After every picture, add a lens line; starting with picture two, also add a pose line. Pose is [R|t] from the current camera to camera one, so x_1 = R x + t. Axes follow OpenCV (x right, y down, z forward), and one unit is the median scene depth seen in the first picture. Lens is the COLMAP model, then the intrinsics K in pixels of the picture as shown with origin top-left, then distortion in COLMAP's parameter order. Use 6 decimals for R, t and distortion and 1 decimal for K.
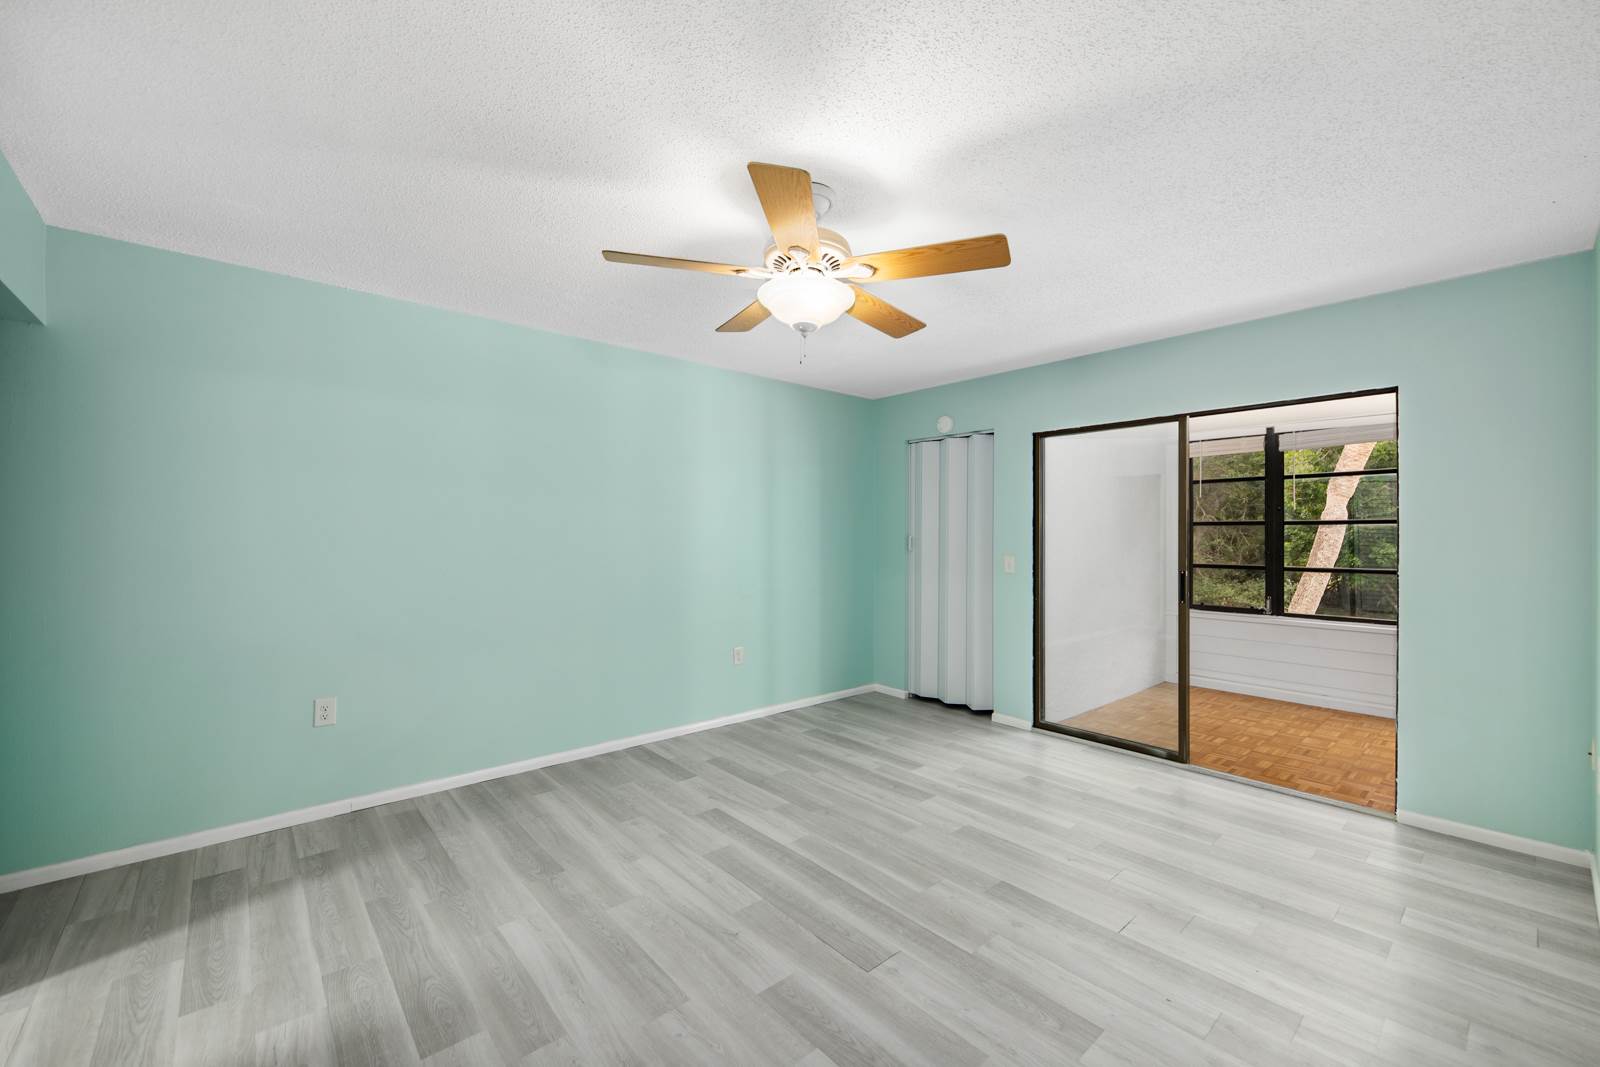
lens RADIAL K [[639.8, 0, 800.0], [0, 639.8, 533.5], [0, 0, 1]] dist [-0.000309, -0.000193]
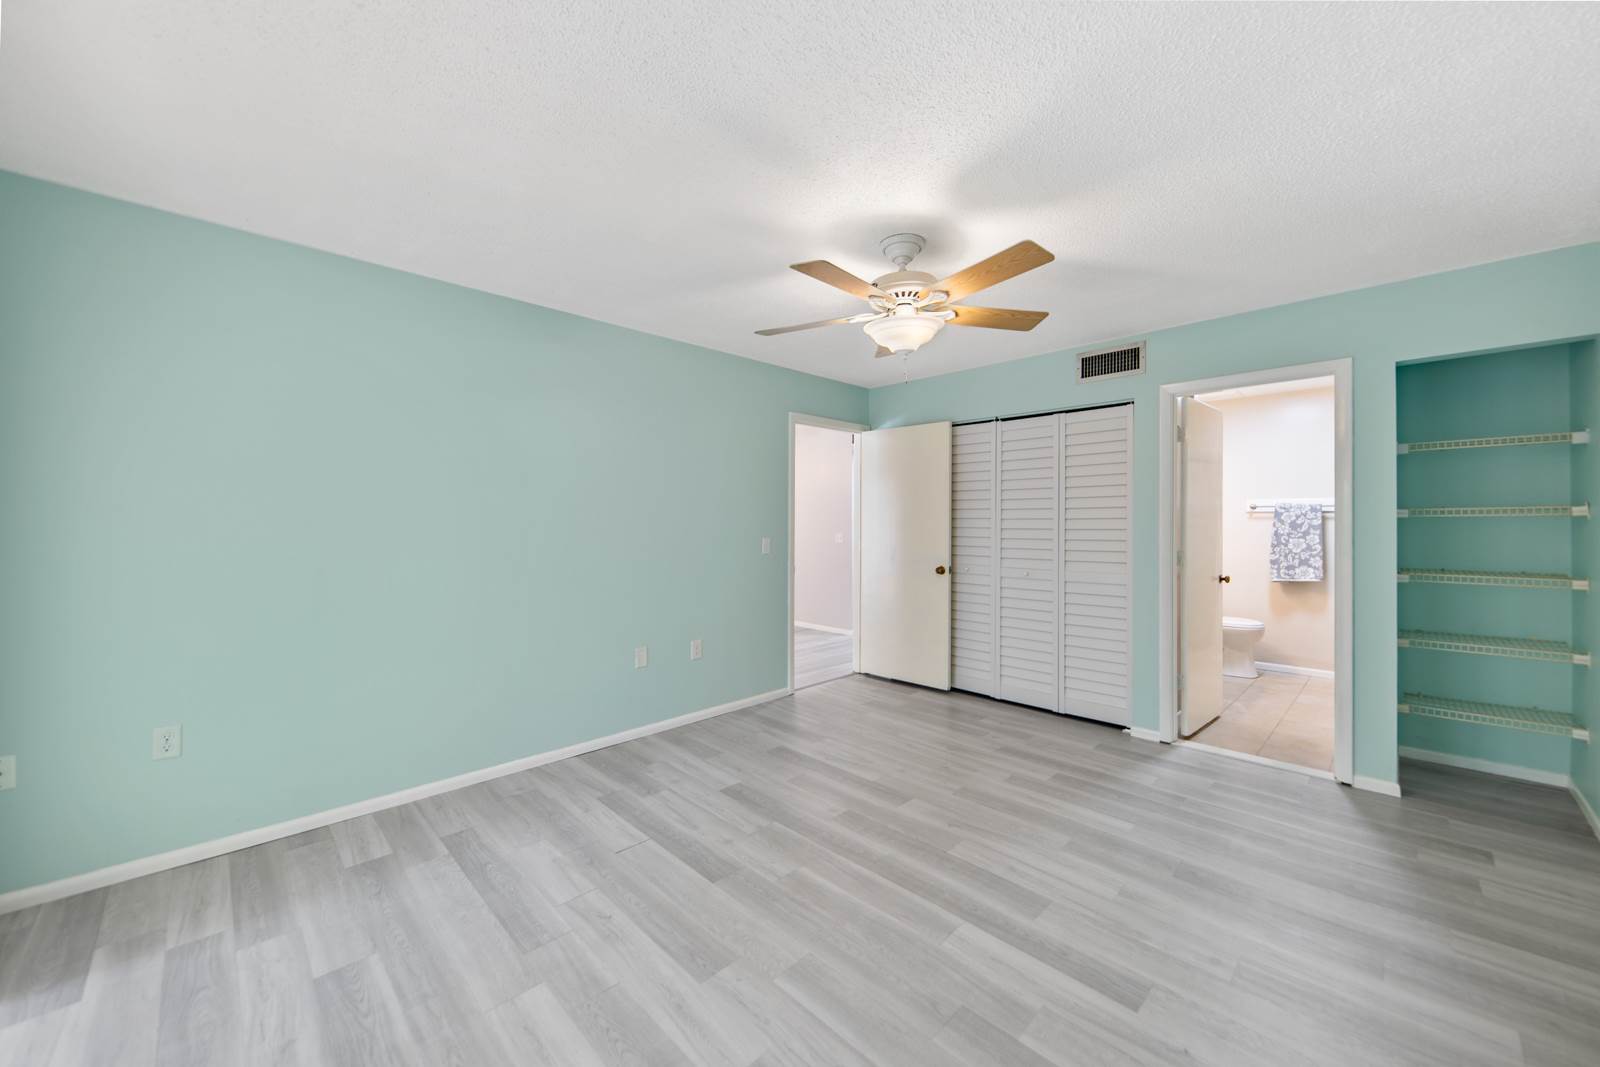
lens RADIAL K [[589.5, 0, 800.0], [0, 589.5, 533.5], [0, 0, 1]] dist [-0.000898, -0.000165]
pose [[-0.998197, -0.004036, -0.059882, 0.204886], [-0.004882, 0.999890, 0.013985, 0.009556], [0.059819, 0.014252, -0.998108, 1.584407]]
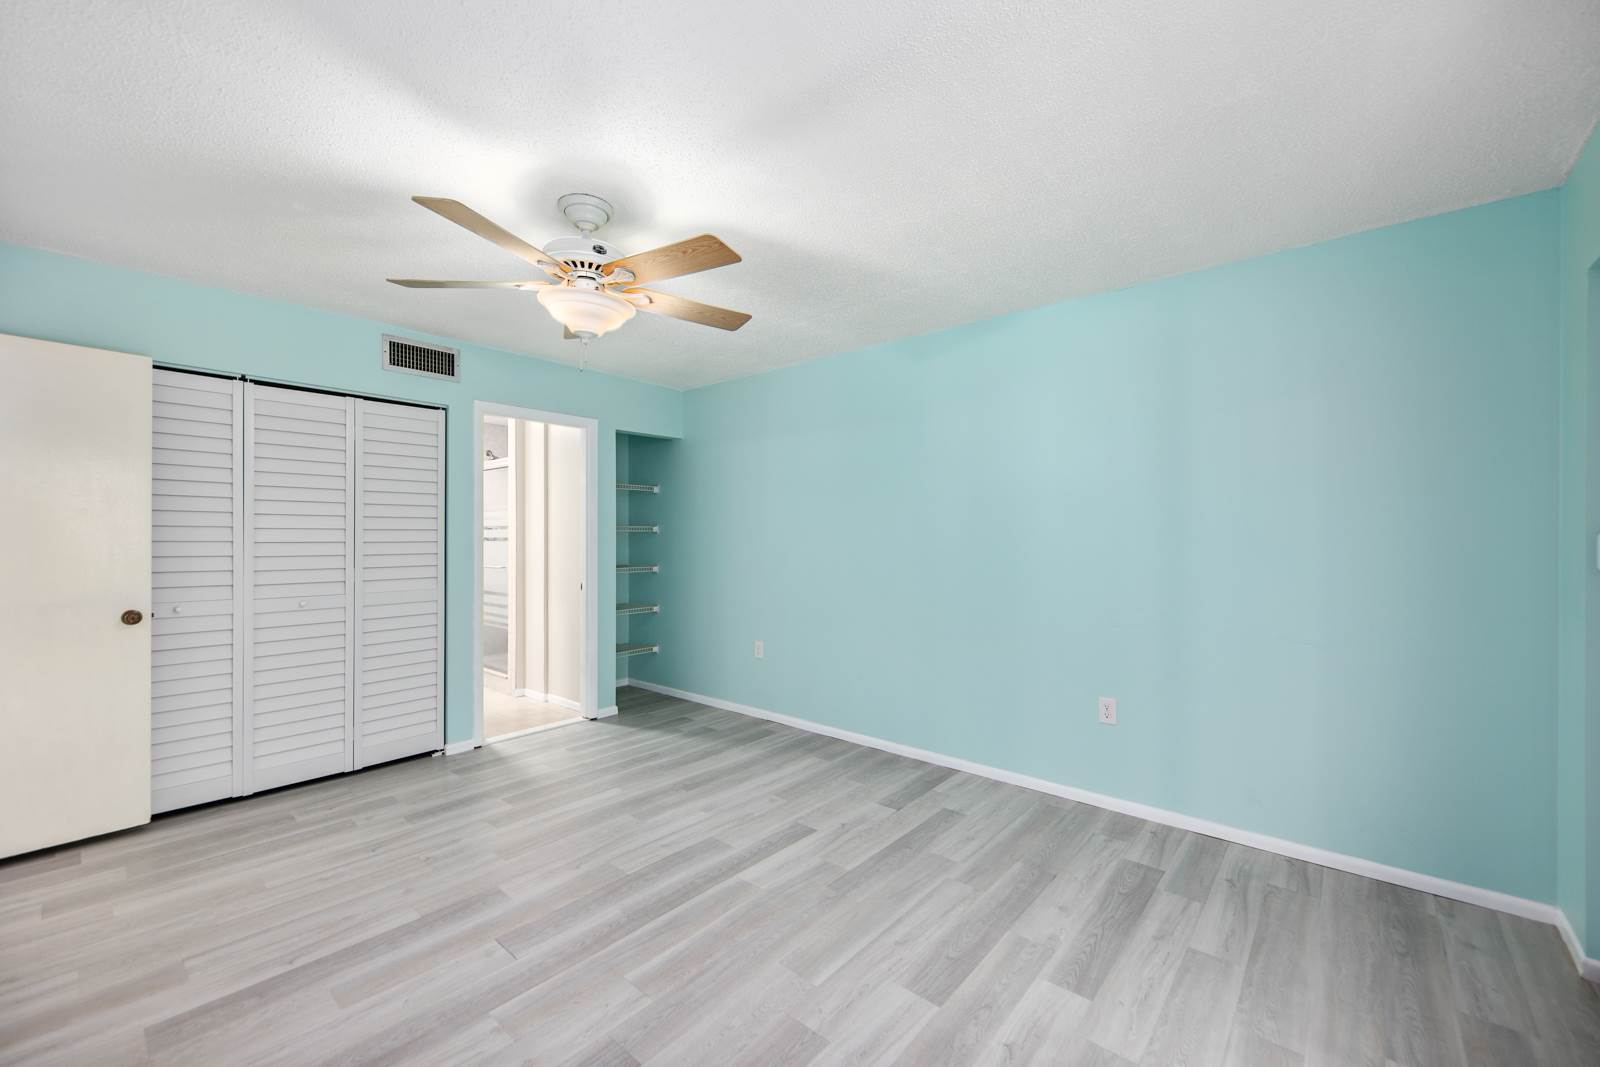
lens RADIAL K [[639.8, 0, 800.0], [0, 639.8, 533.5], [0, 0, 1]] dist [-0.000309, -0.000193]
pose [[0.138548, -0.008233, -0.990322, 0.826809], [0.001806, 0.999966, -0.008061, 0.012562], [0.990354, -0.000672, 0.138558, 0.905050]]
